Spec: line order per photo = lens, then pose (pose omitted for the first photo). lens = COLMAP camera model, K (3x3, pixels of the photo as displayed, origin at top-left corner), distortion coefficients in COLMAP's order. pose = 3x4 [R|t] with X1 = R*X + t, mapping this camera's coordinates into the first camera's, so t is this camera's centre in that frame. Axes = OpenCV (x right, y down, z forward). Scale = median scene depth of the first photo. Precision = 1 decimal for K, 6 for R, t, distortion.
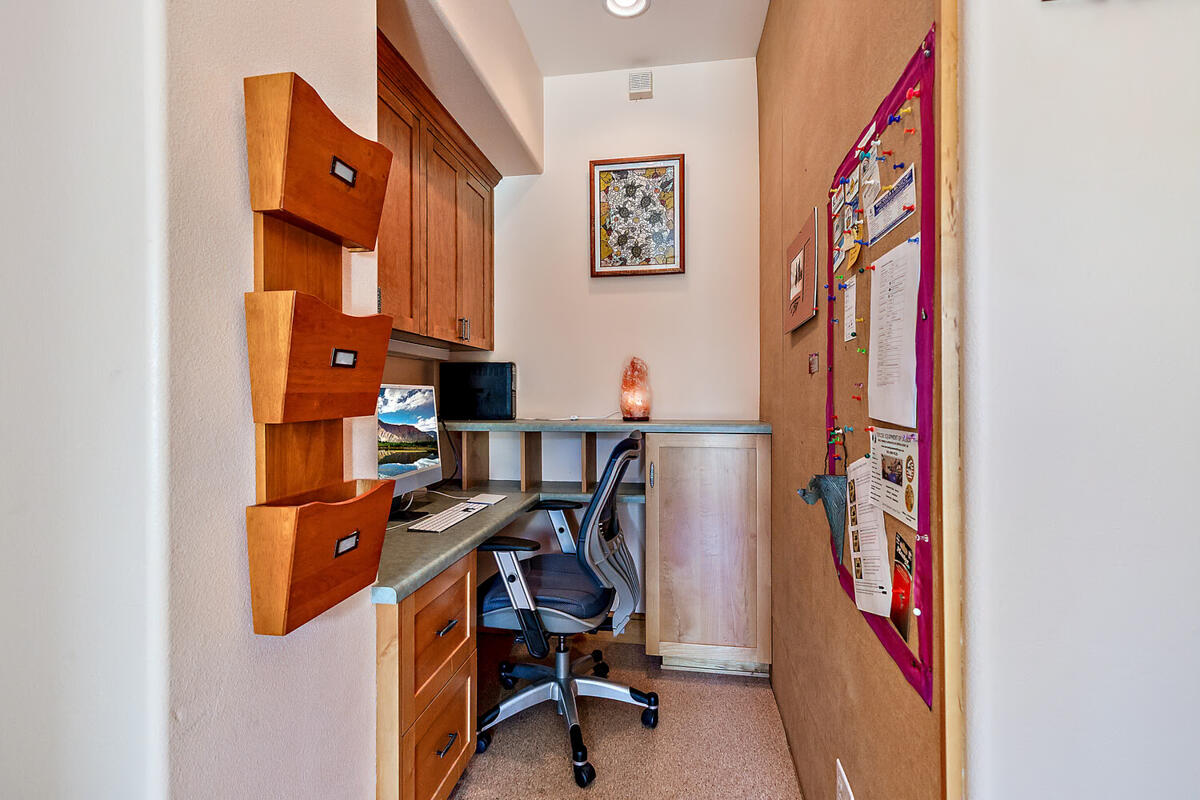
lens RADIAL K [[537.3, 0, 604.9], [0, 537.3, 396.7], [0, 0, 1]] dist [-0.000309, 0.000251]
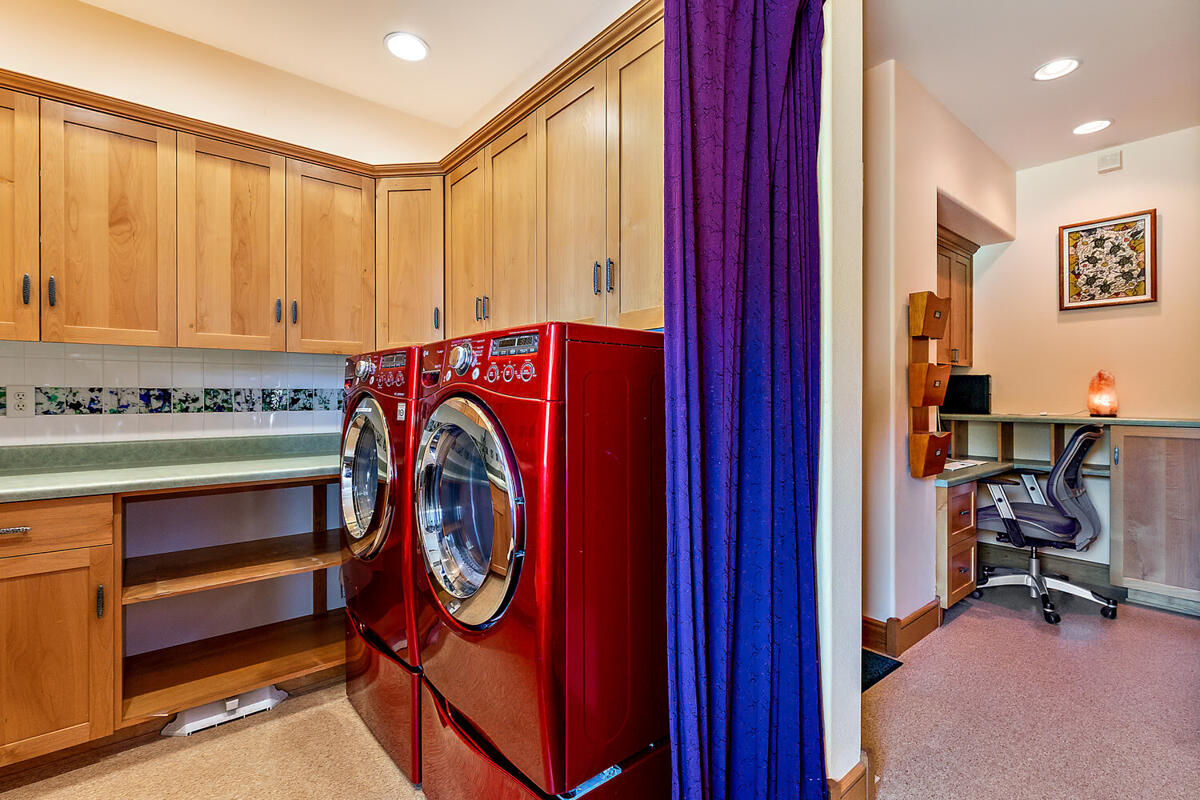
lens RADIAL K [[537.3, 0, 604.9], [0, 537.3, 396.7], [0, 0, 1]] dist [-0.000309, 0.000251]
pose [[0.741904, 0.002555, -0.670501, 0.033043], [-0.003914, 0.999992, -0.000519, -0.000016], [0.670494, 0.003009, 0.741909, -0.803434]]
